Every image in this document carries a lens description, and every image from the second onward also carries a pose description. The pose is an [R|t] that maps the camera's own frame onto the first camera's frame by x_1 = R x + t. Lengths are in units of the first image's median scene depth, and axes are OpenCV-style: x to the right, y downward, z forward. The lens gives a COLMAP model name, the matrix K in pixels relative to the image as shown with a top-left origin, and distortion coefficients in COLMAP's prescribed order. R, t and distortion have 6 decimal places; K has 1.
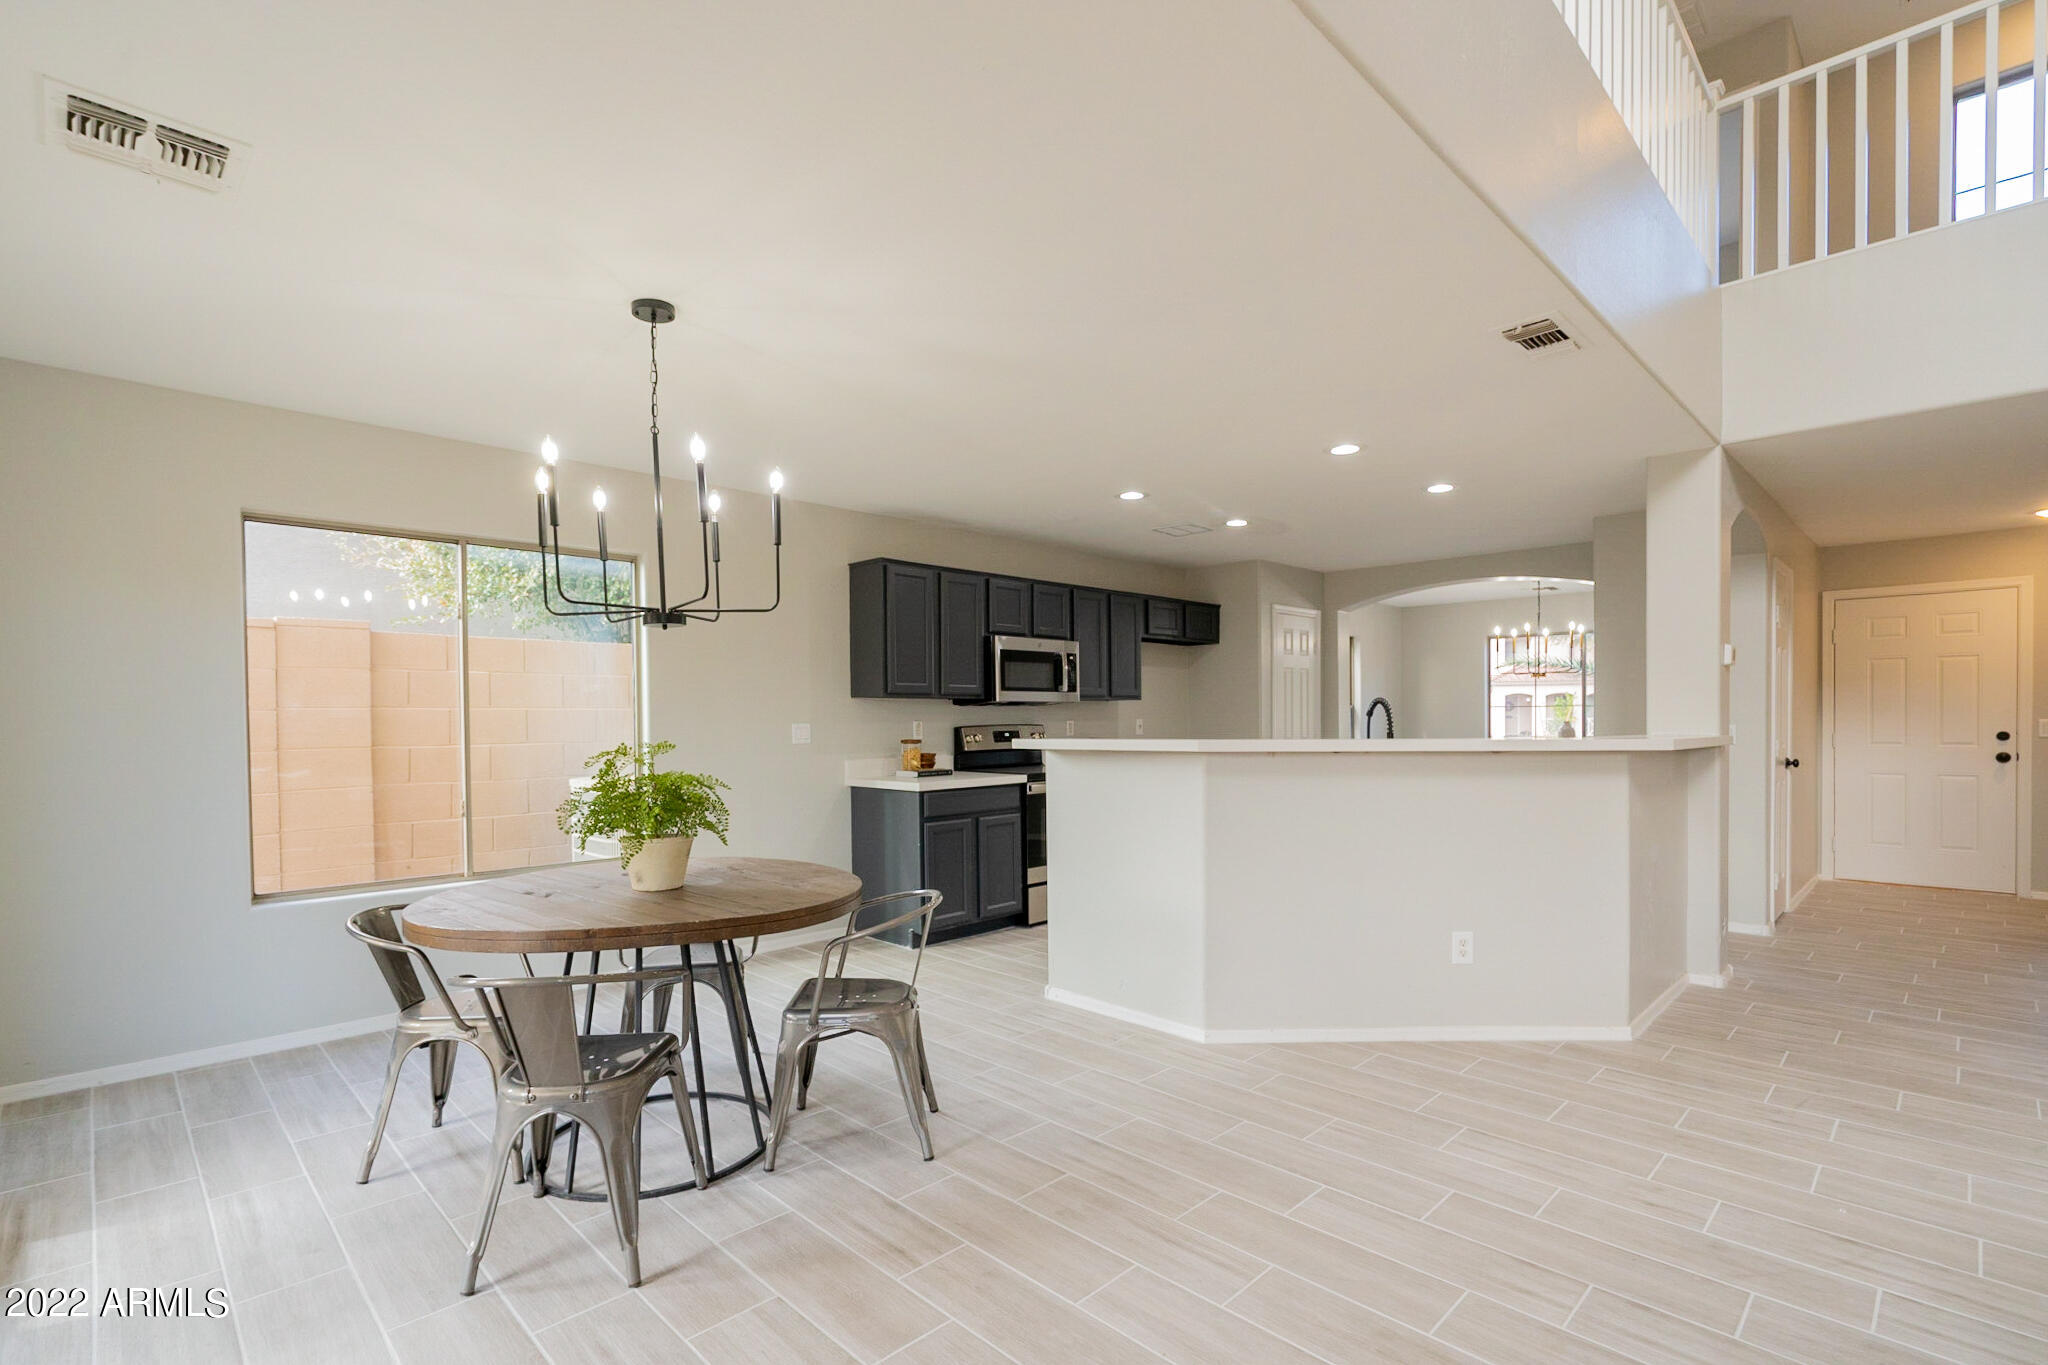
lens RADIAL K [[943.5, 0, 1025.5], [0, 943.5, 733.6], [0, 0, 1]] dist [0.001308, 0.000147]
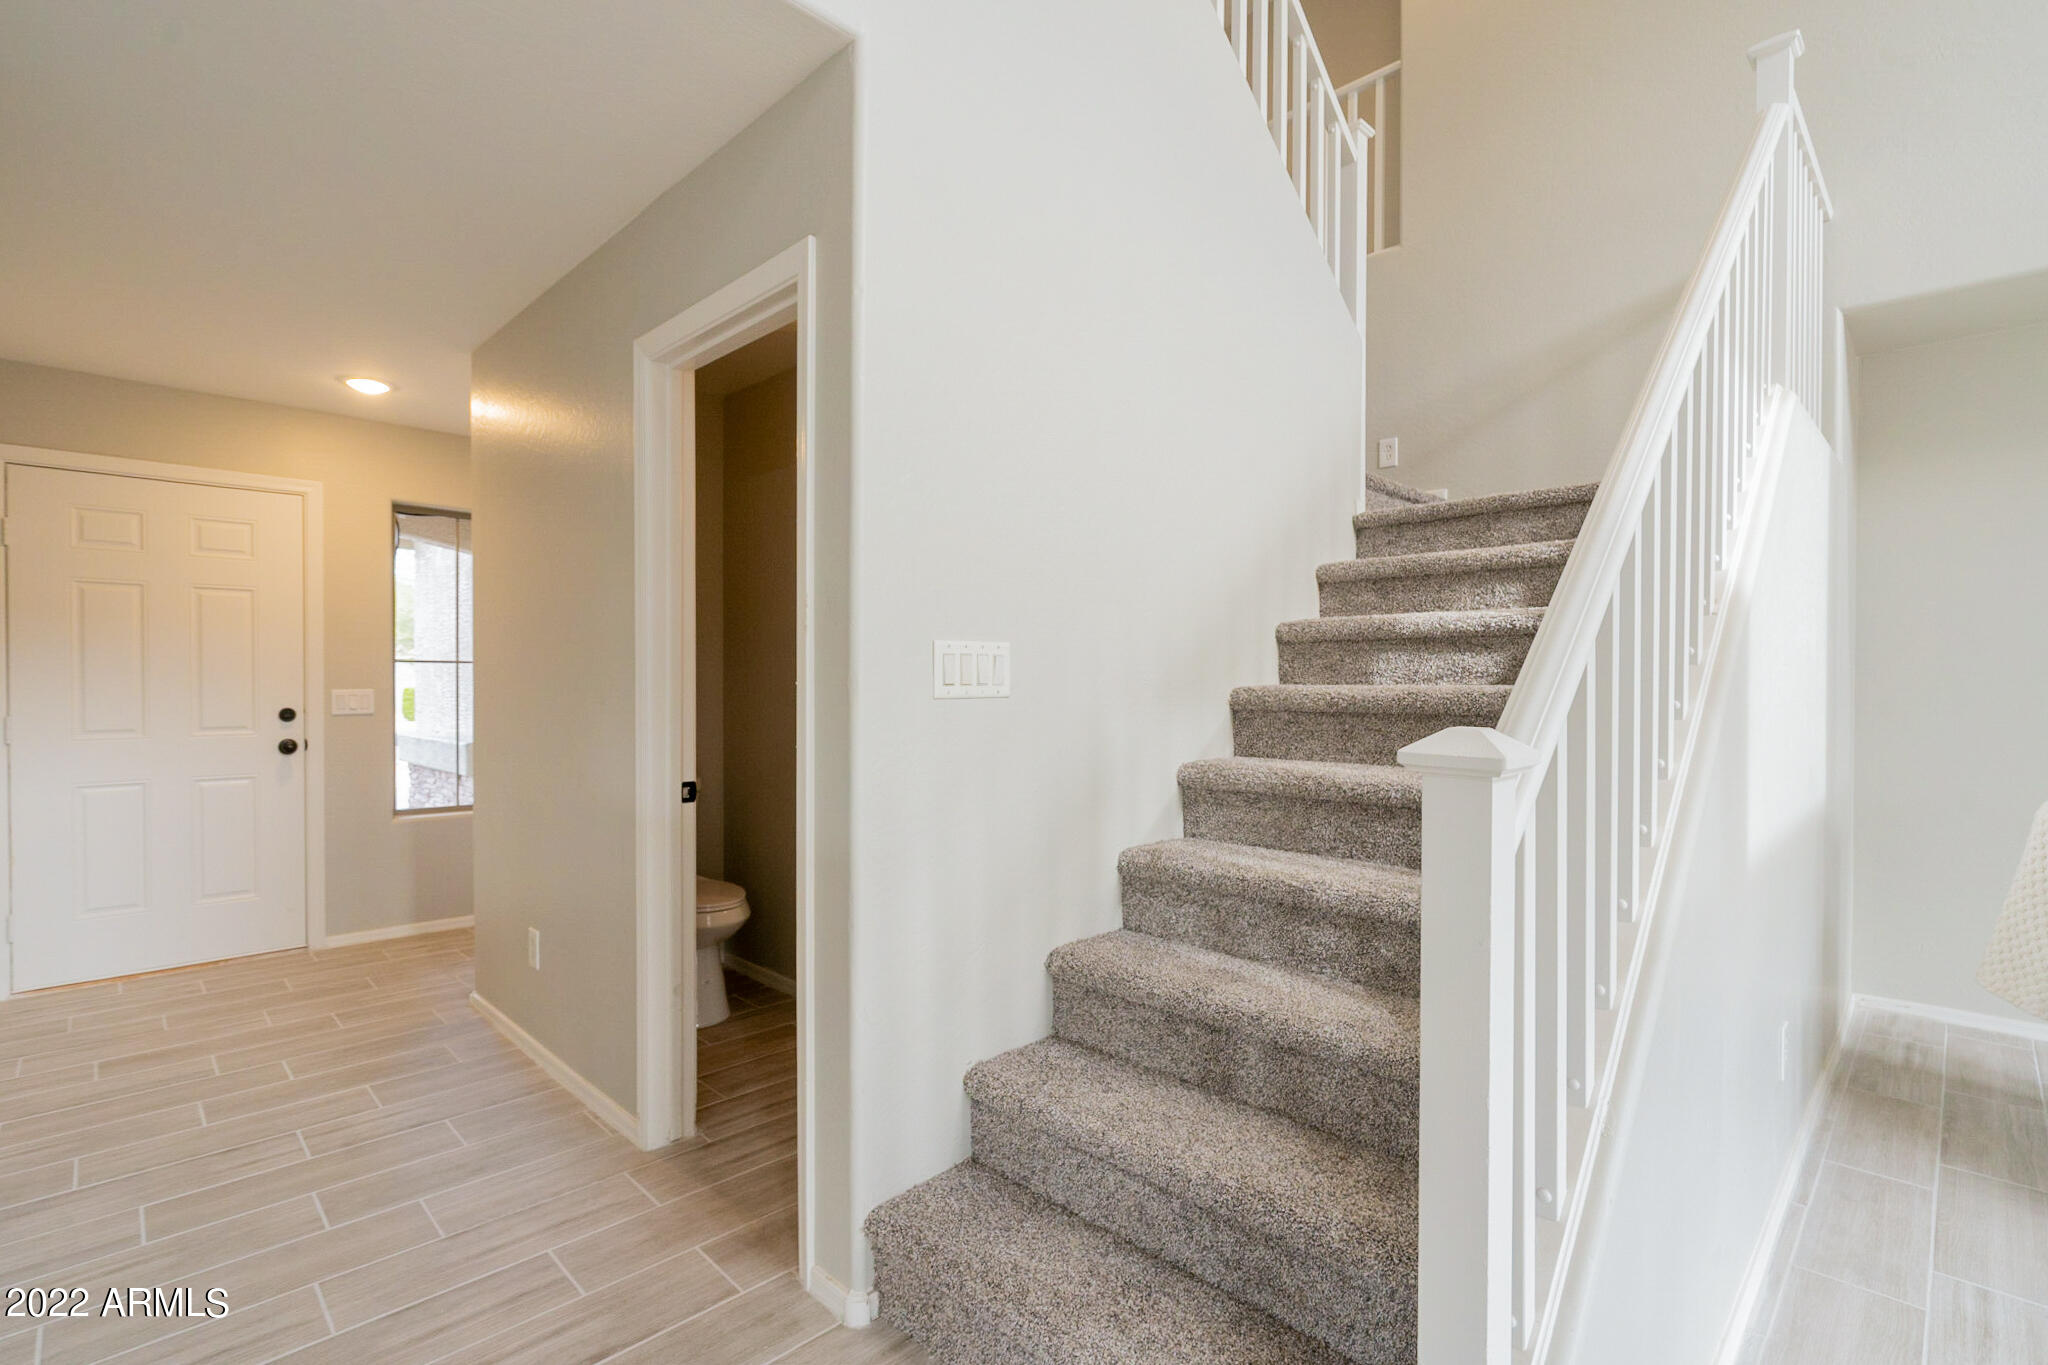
lens RADIAL K [[943.5, 0, 1014.4], [0, 943.5, 683.1], [0, 0, 1]] dist [0.001308, 0.000147]
pose [[0.003113, 0.000095, 0.999995, 0.357584], [0.017232, 0.999852, -0.000149, -0.010566], [-0.999847, 0.017232, 0.003110, 0.469416]]
